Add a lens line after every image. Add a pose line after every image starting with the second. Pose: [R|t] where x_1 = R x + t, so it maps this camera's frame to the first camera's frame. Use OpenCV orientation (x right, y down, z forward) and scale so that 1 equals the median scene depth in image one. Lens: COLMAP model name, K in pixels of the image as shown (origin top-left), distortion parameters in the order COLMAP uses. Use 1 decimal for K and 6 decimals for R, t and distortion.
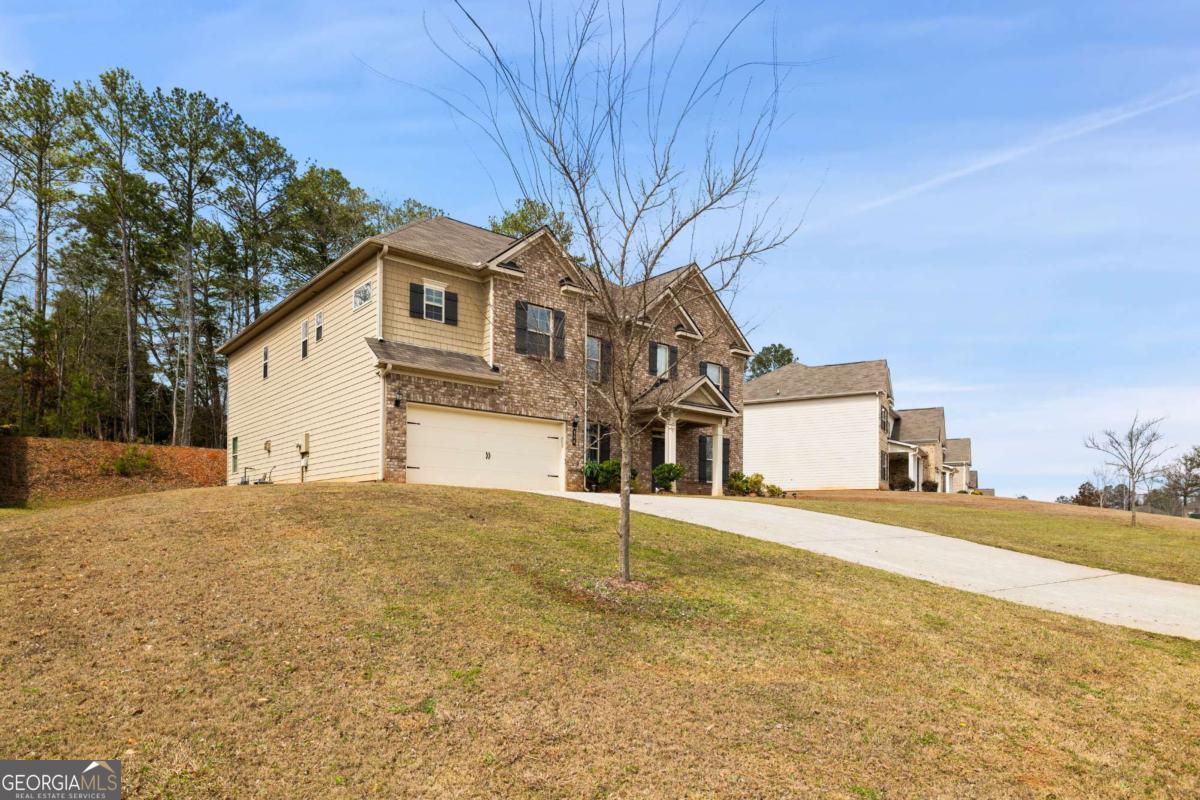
lens RADIAL K [[723.1, 0, 600.0], [0, 723.1, 400.0], [0, 0, 1]] dist [0.000669, 0.000149]
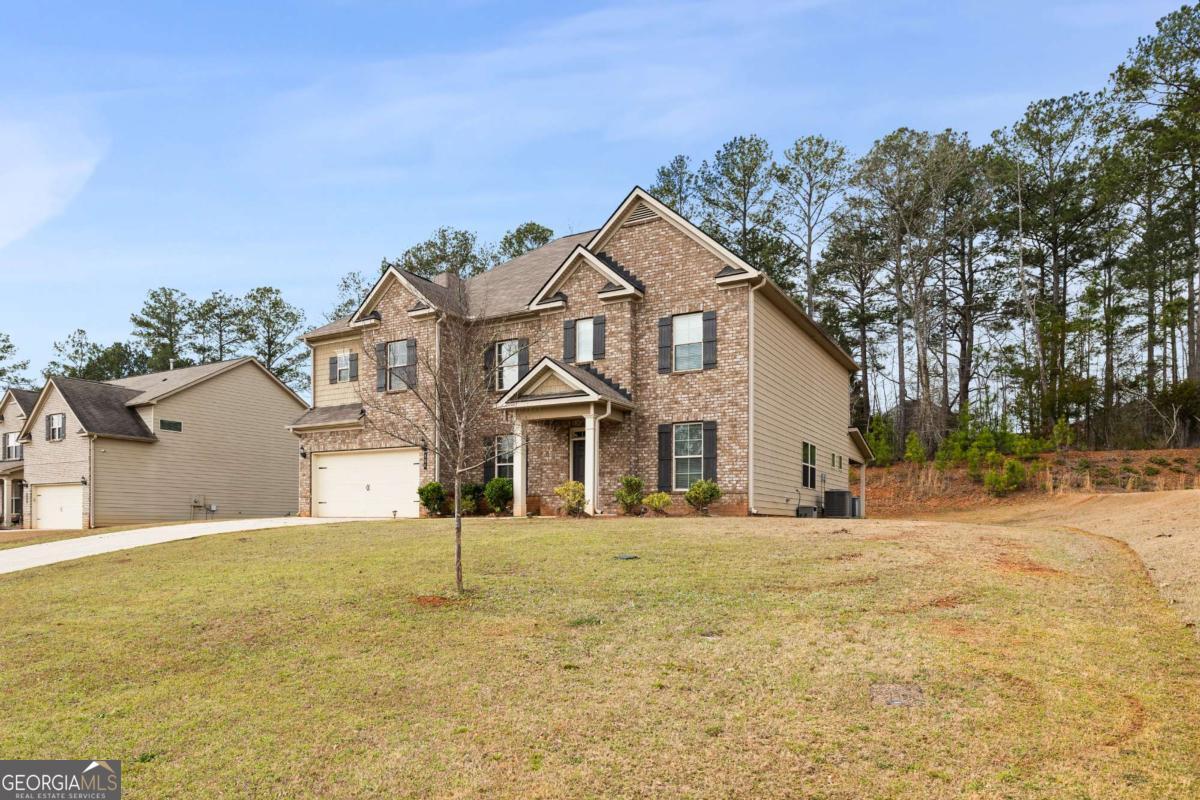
lens RADIAL K [[723.1, 0, 600.0], [0, 723.1, 400.0], [0, 0, 1]] dist [0.000669, 0.000149]
pose [[0.339006, -0.170345, -0.925234, 0.961641], [0.156840, 0.979941, -0.122951, 0.128103], [0.927619, -0.103433, 0.358923, 0.879078]]
